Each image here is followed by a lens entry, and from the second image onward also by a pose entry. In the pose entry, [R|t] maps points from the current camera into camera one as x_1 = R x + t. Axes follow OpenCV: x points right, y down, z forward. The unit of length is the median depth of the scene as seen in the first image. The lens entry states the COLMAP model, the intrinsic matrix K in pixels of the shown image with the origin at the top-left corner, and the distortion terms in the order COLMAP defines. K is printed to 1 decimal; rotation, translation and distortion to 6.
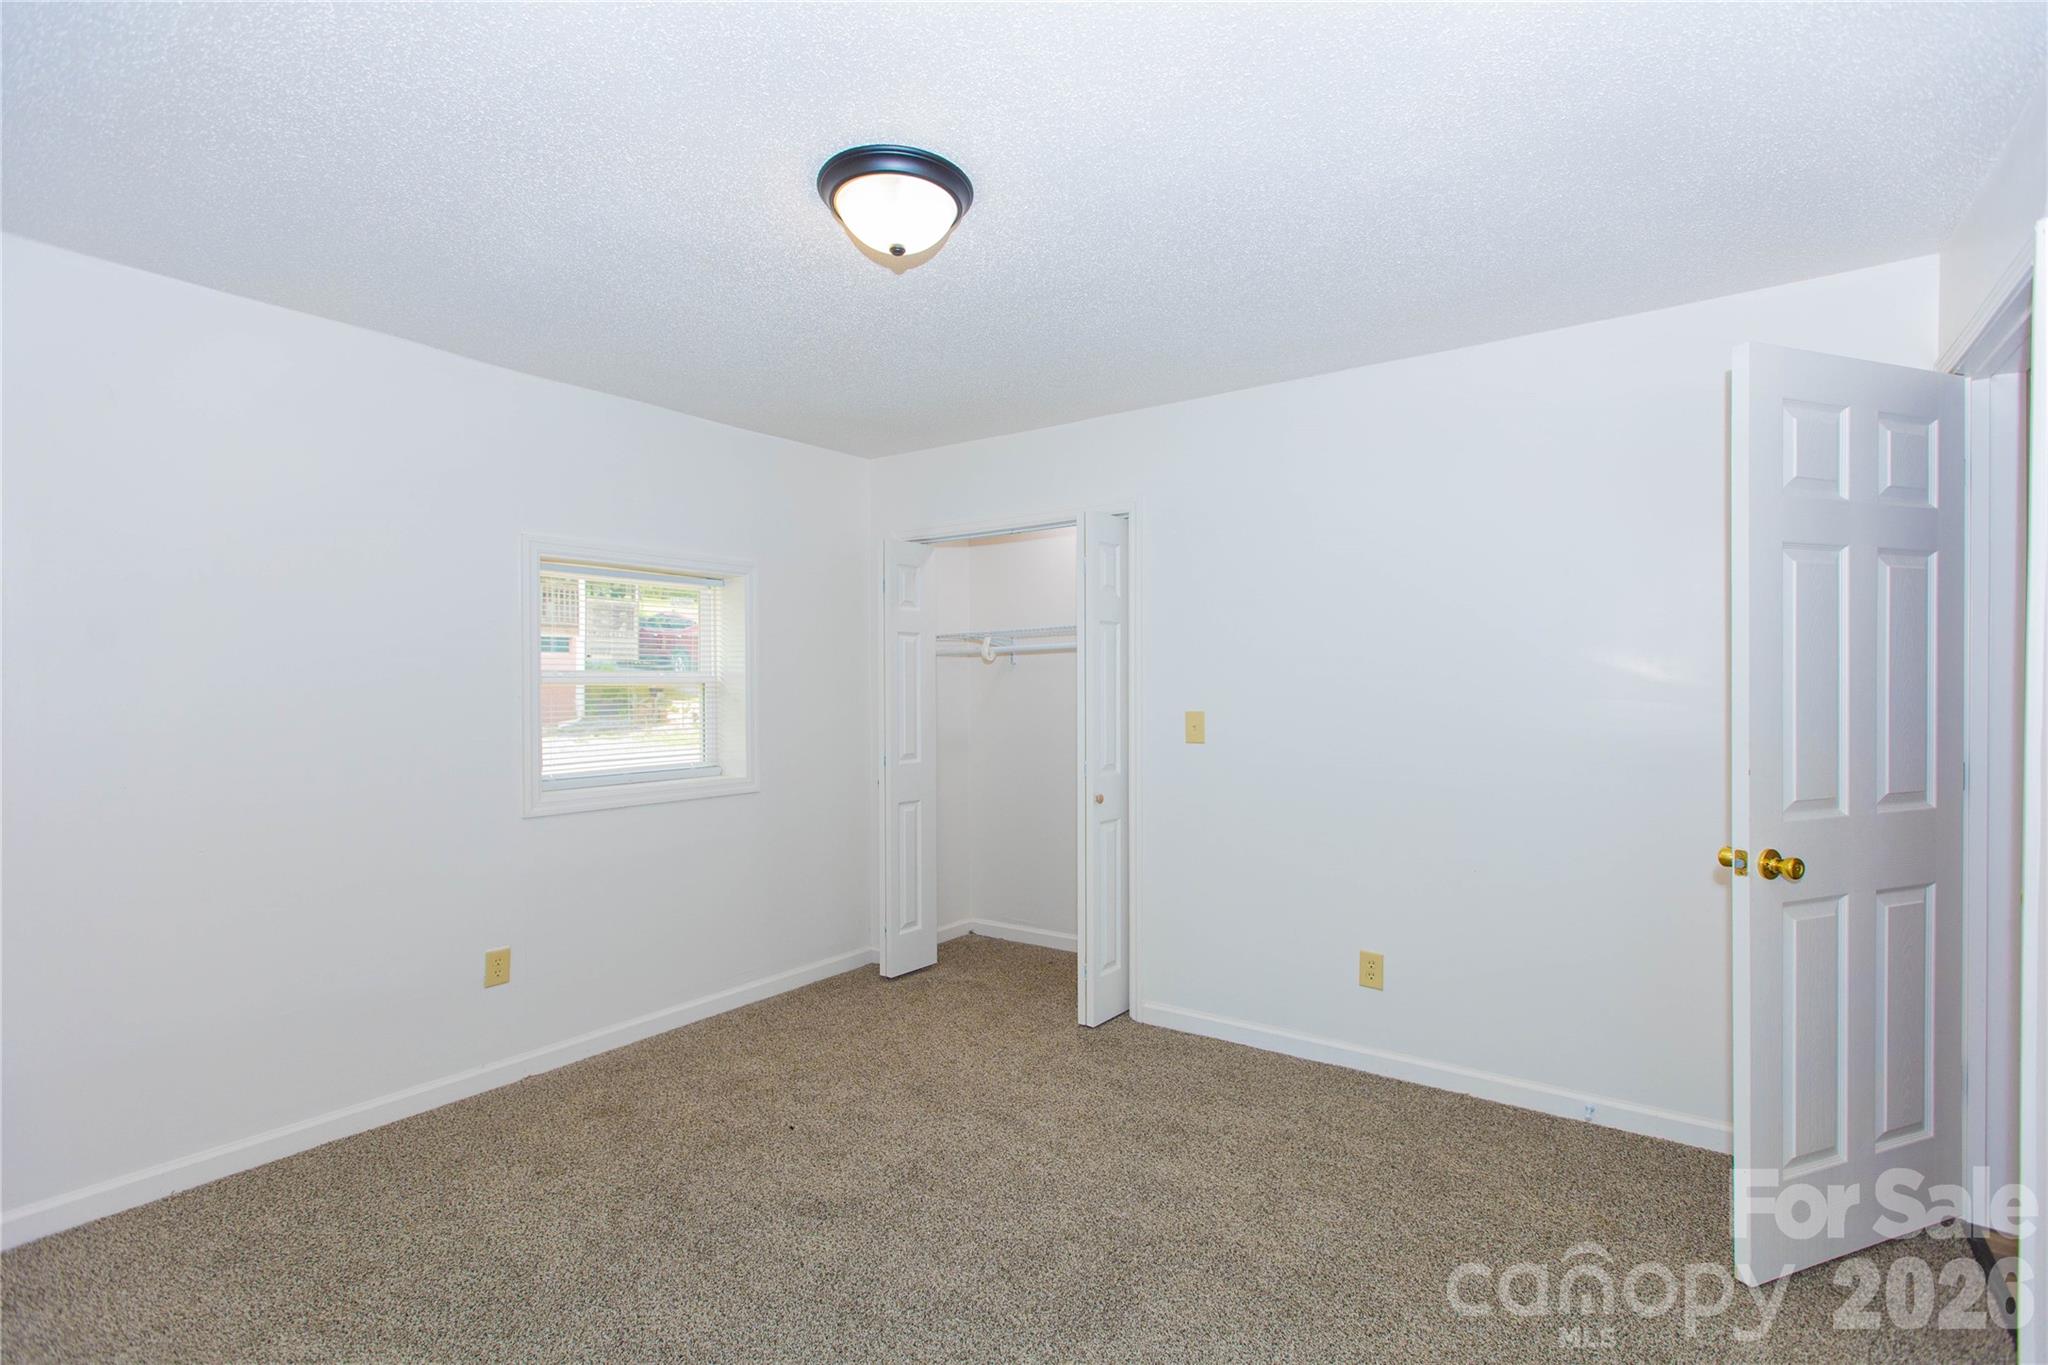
lens RADIAL K [[926.4, 0, 1020.4], [0, 926.4, 693.4], [0, 0, 1]] dist [0.003367, -0.000301]
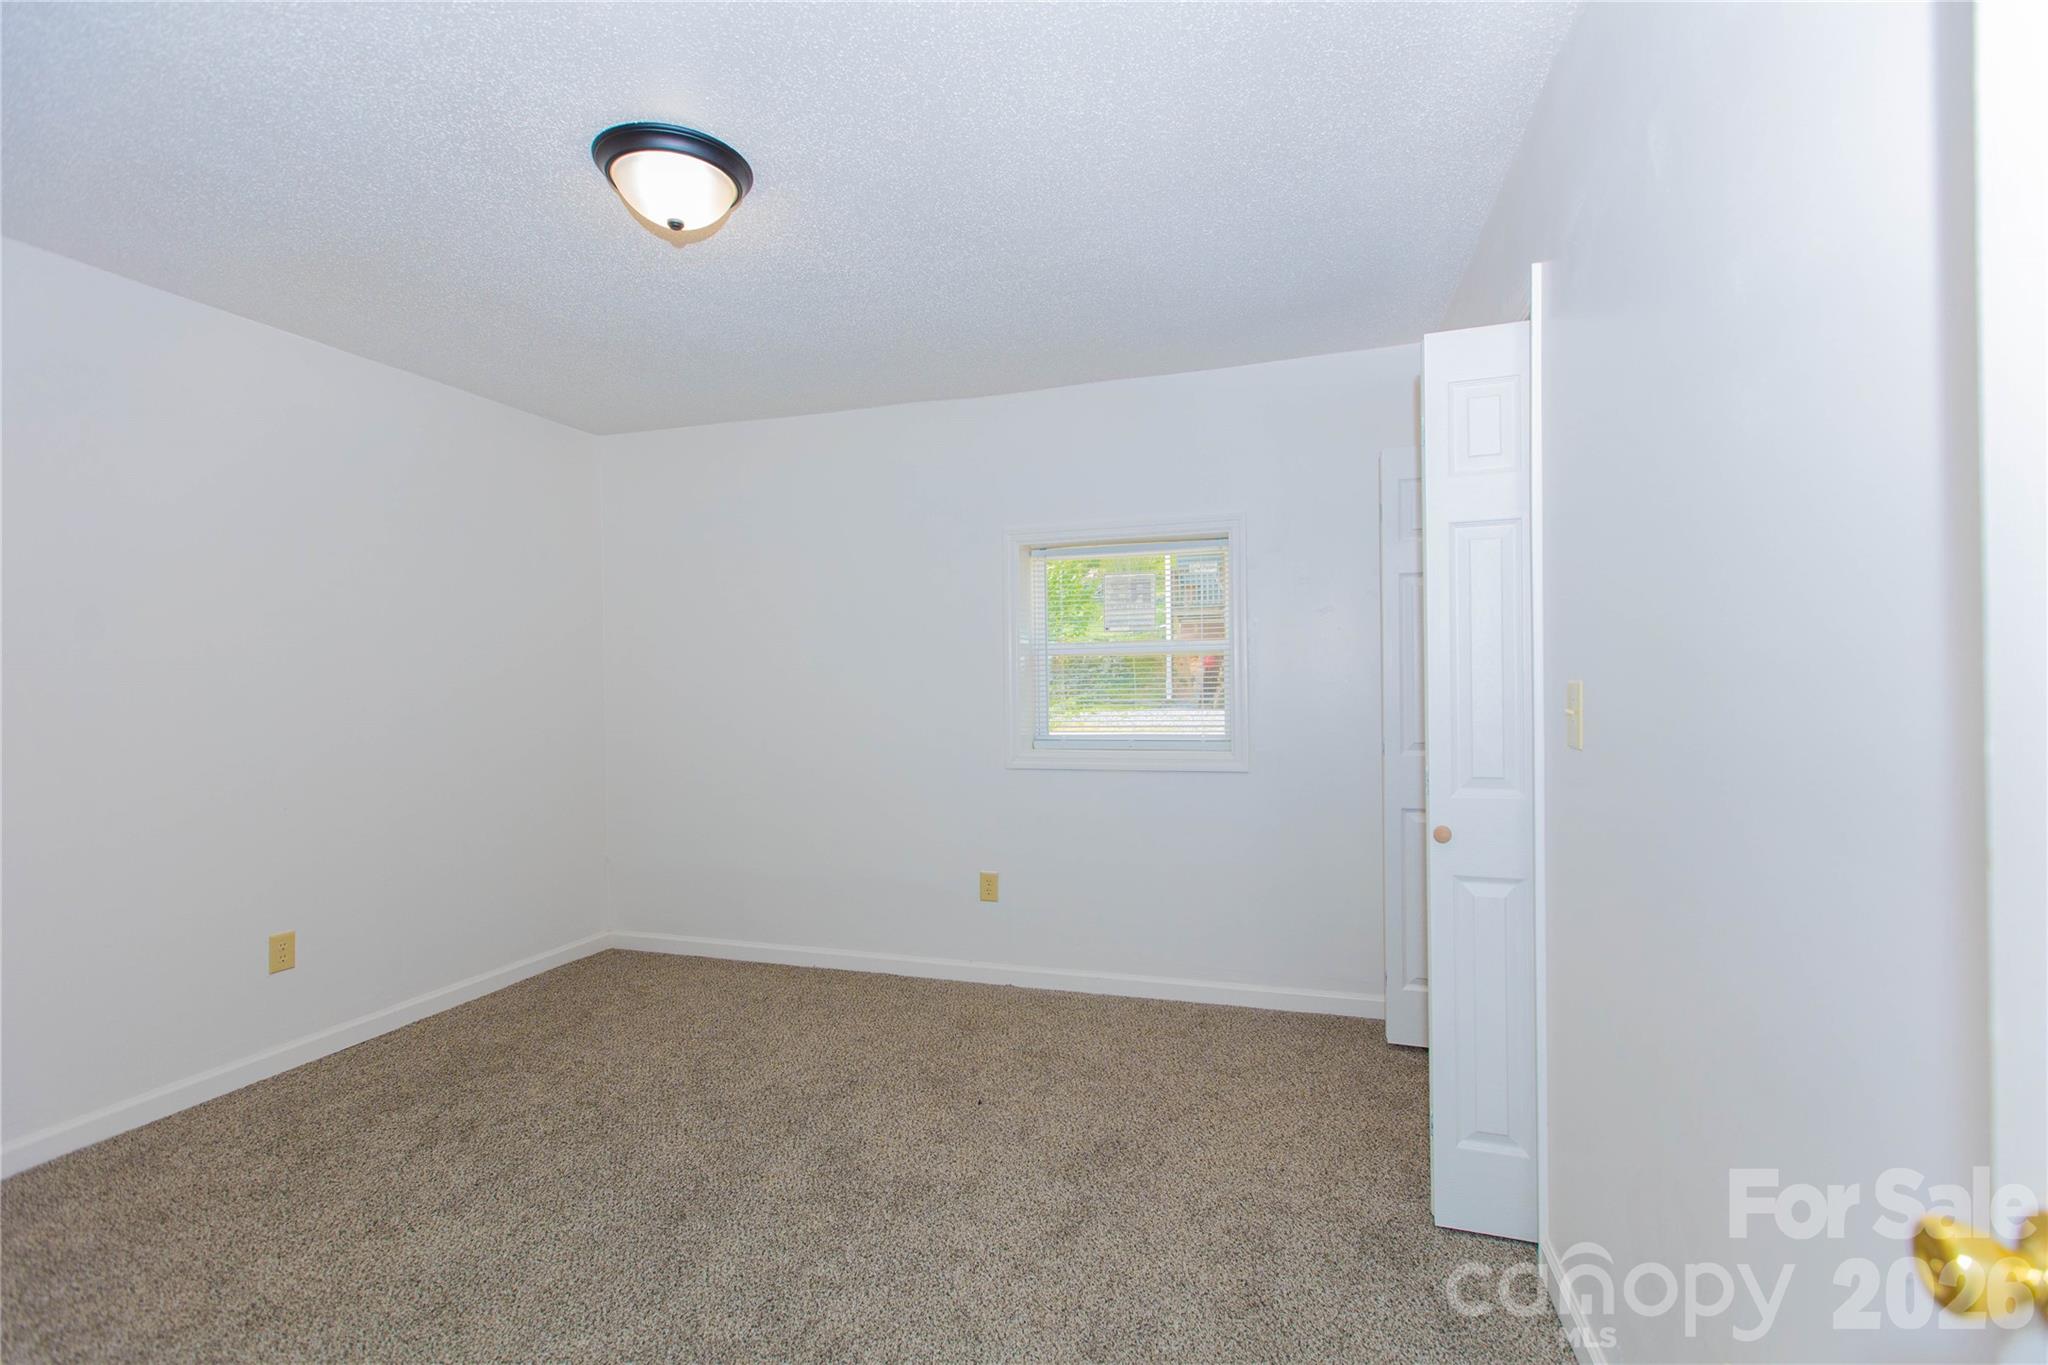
lens RADIAL K [[926.4, 0, 1021.1], [0, 926.4, 680.3], [0, 0, 1]] dist [0.003367, -0.000301]
pose [[0.316236, -0.001671, -0.948679, 0.548985], [0.009310, 0.999956, 0.001342, 0.018089], [0.948635, -0.009256, 0.316237, 0.581733]]
